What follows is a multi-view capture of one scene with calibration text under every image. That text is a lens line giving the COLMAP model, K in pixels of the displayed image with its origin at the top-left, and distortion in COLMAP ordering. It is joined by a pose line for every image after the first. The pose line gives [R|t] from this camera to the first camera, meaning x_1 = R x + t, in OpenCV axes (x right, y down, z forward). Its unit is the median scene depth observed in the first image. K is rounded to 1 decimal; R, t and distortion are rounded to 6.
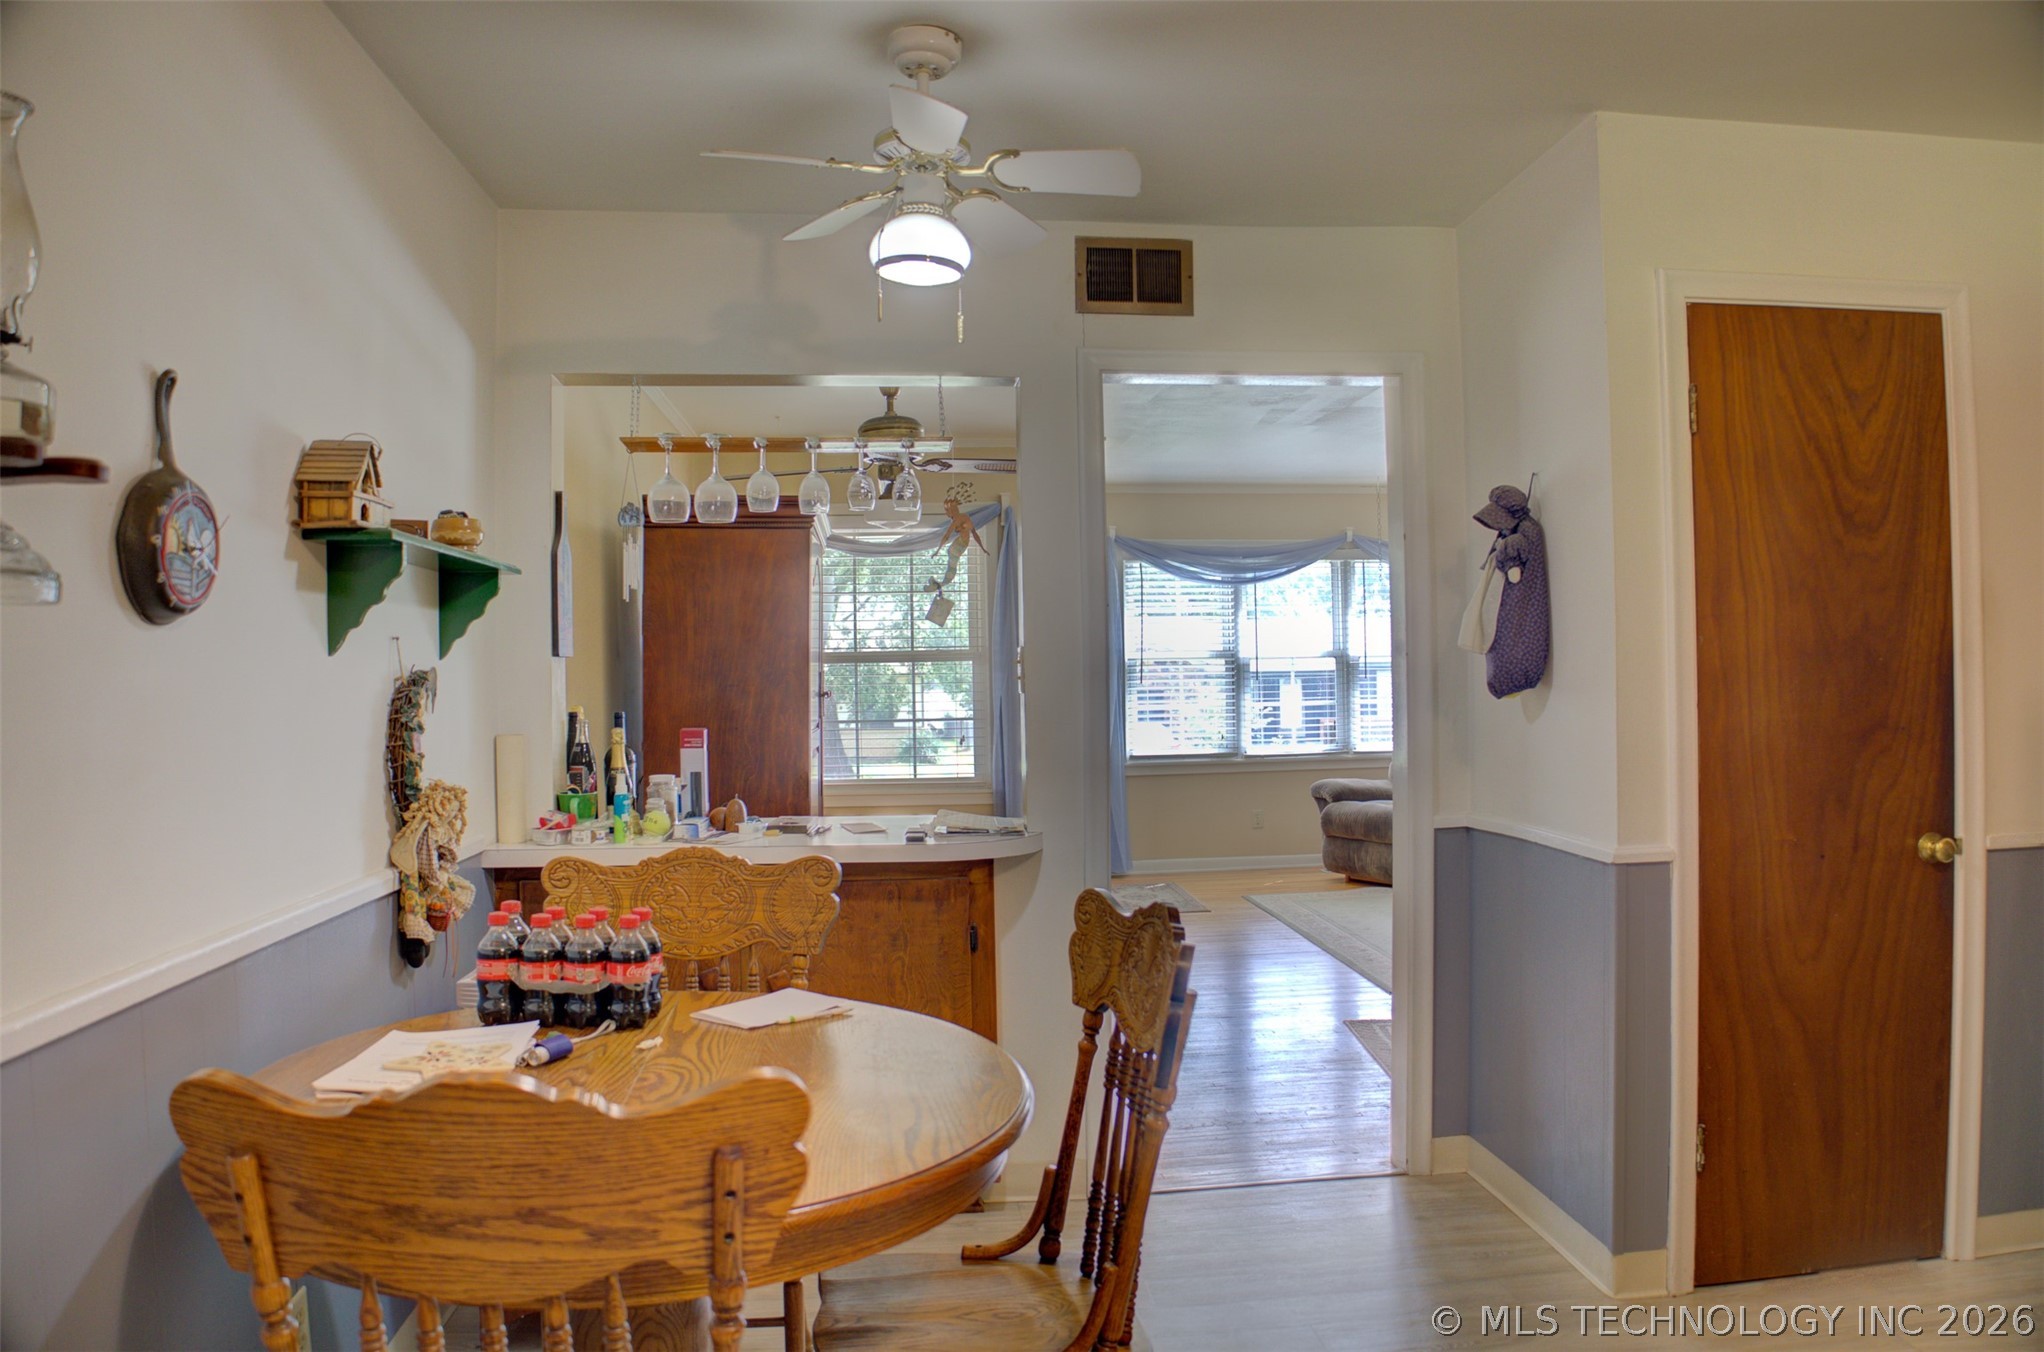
lens RADIAL K [[1430.0, 0, 1003.2], [0, 1430.0, 677.8], [0, 0, 1]] dist [-0.170980, 0.137659]
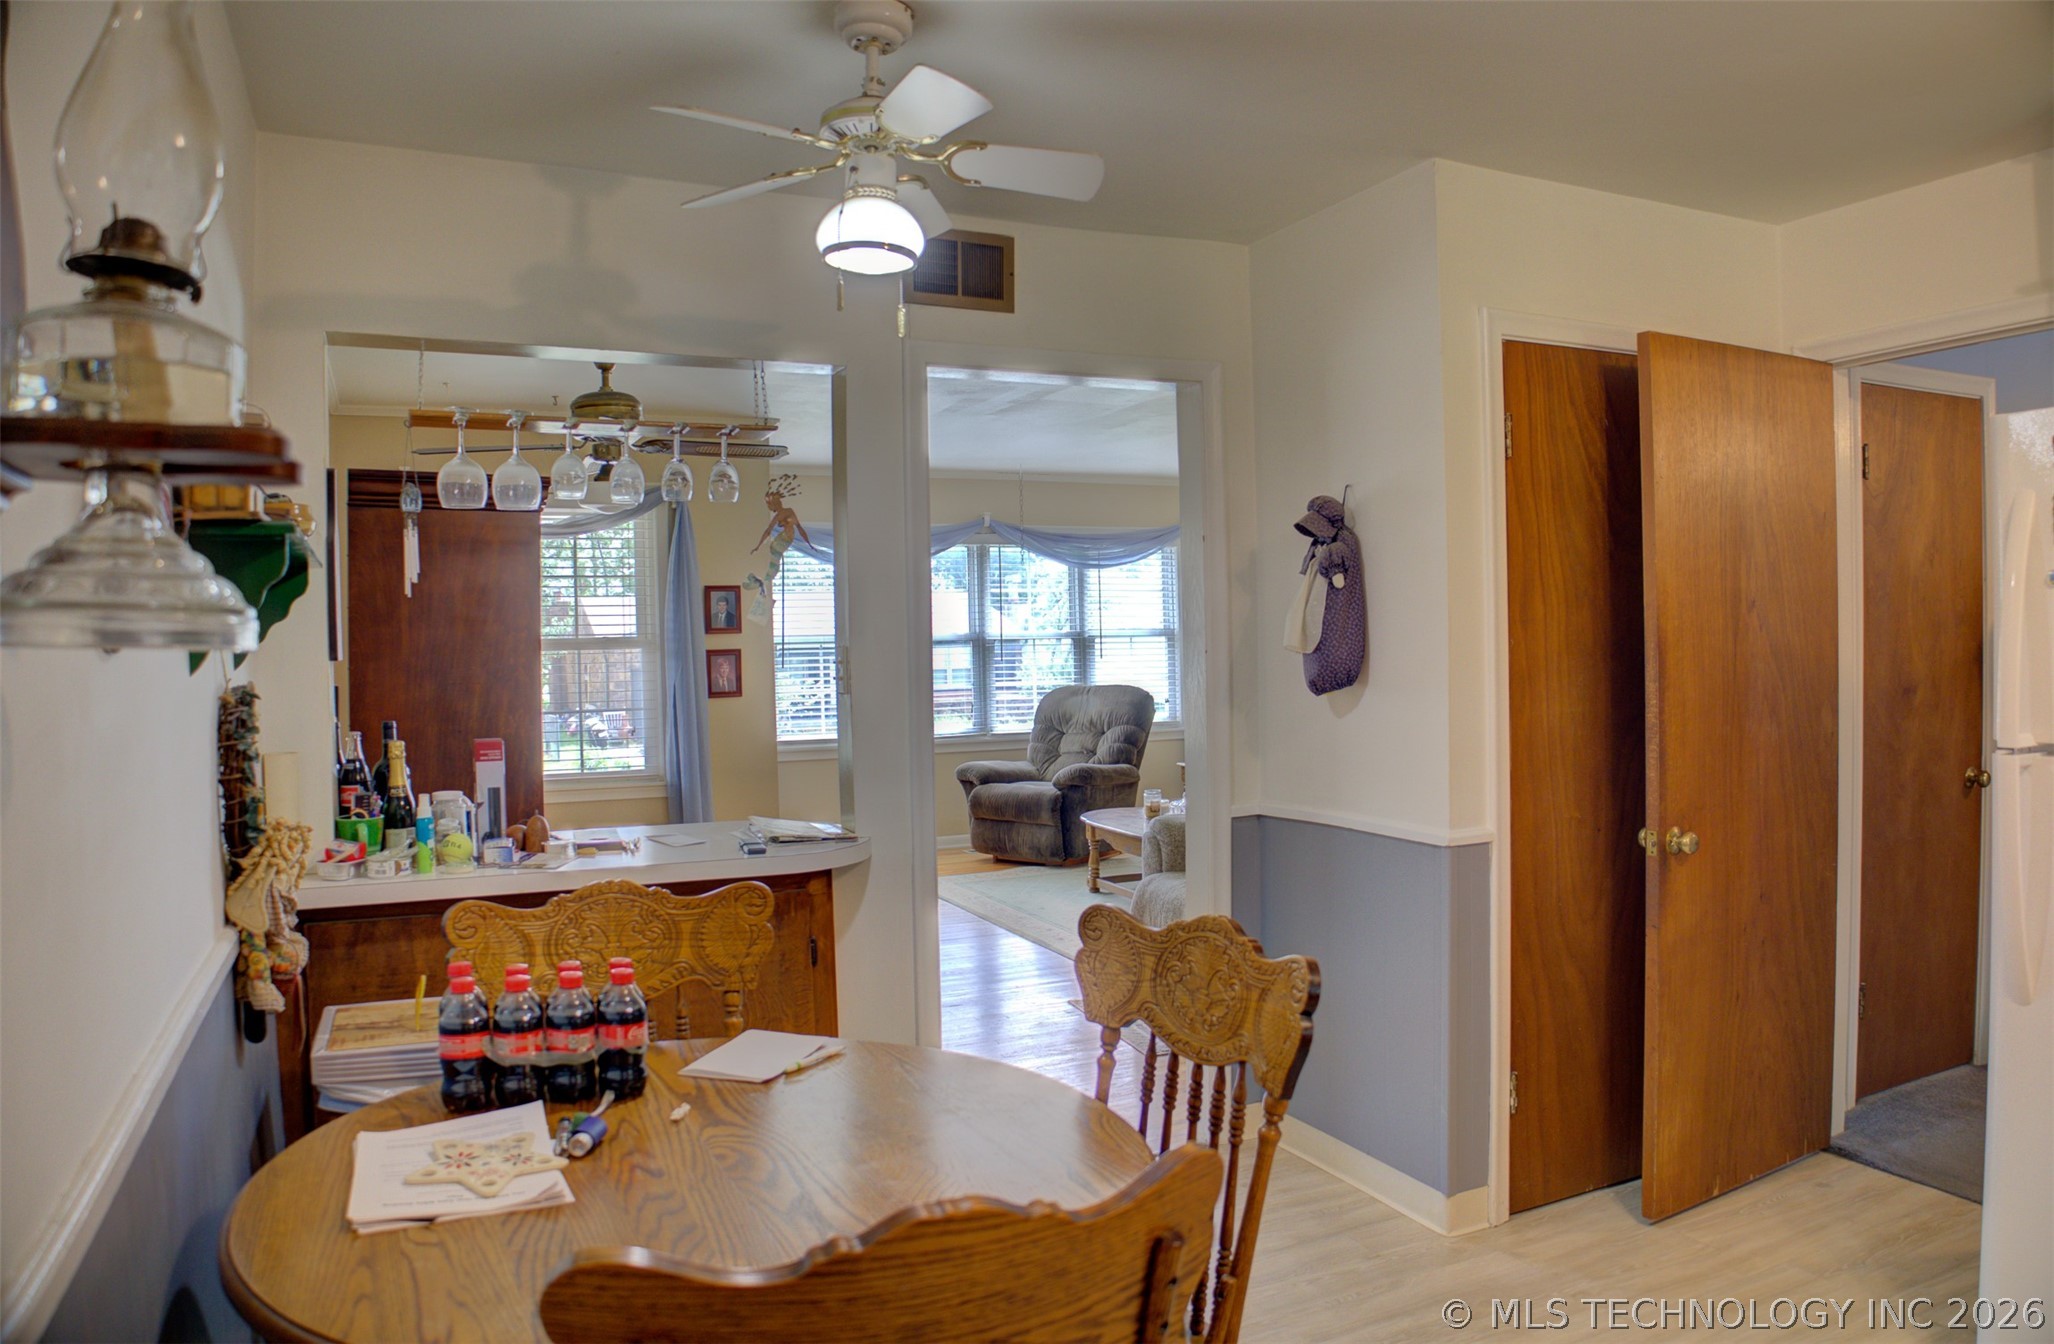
lens RADIAL K [[1429.8, 0, 1027.0], [0, 1429.8, 672.0], [0, 0, 1]] dist [-0.135026, 0.042919]
pose [[0.937522, -0.010197, 0.347776, -0.259010], [0.004920, 0.999859, 0.016053, -0.023935], [-0.347891, -0.013339, 0.937440, 0.067923]]
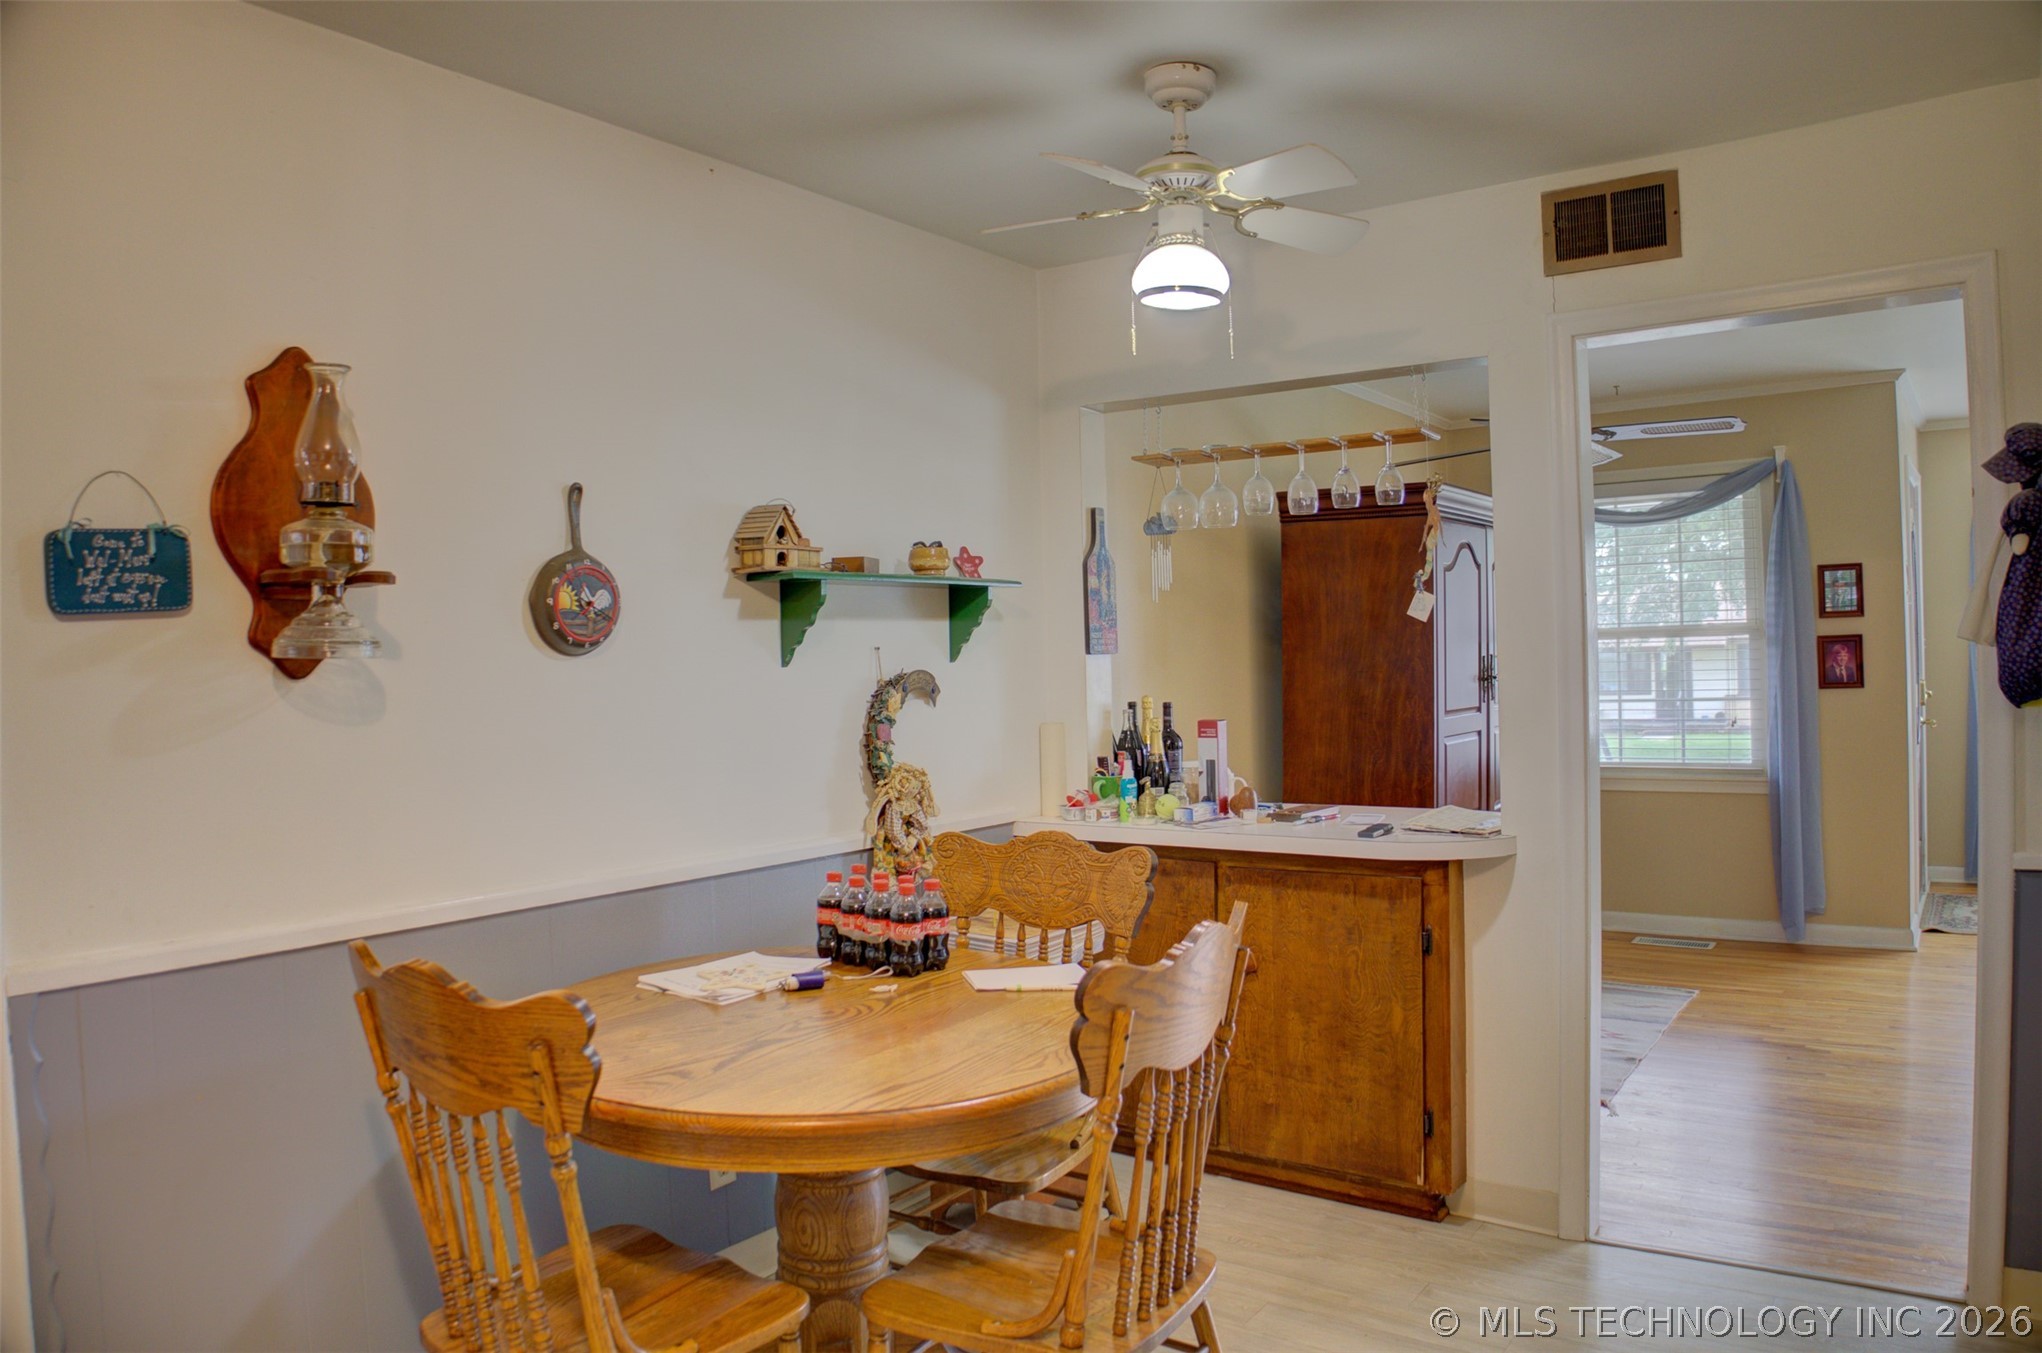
lens RADIAL K [[1428.6, 0, 1002.2], [0, 1428.6, 678.3], [0, 0, 1]] dist [-0.170980, 0.137659]
pose [[0.747220, 0.005224, -0.664556, 0.478942], [0.013760, 0.999633, 0.023330, -0.028558], [0.664434, -0.026577, 0.746874, 0.108357]]
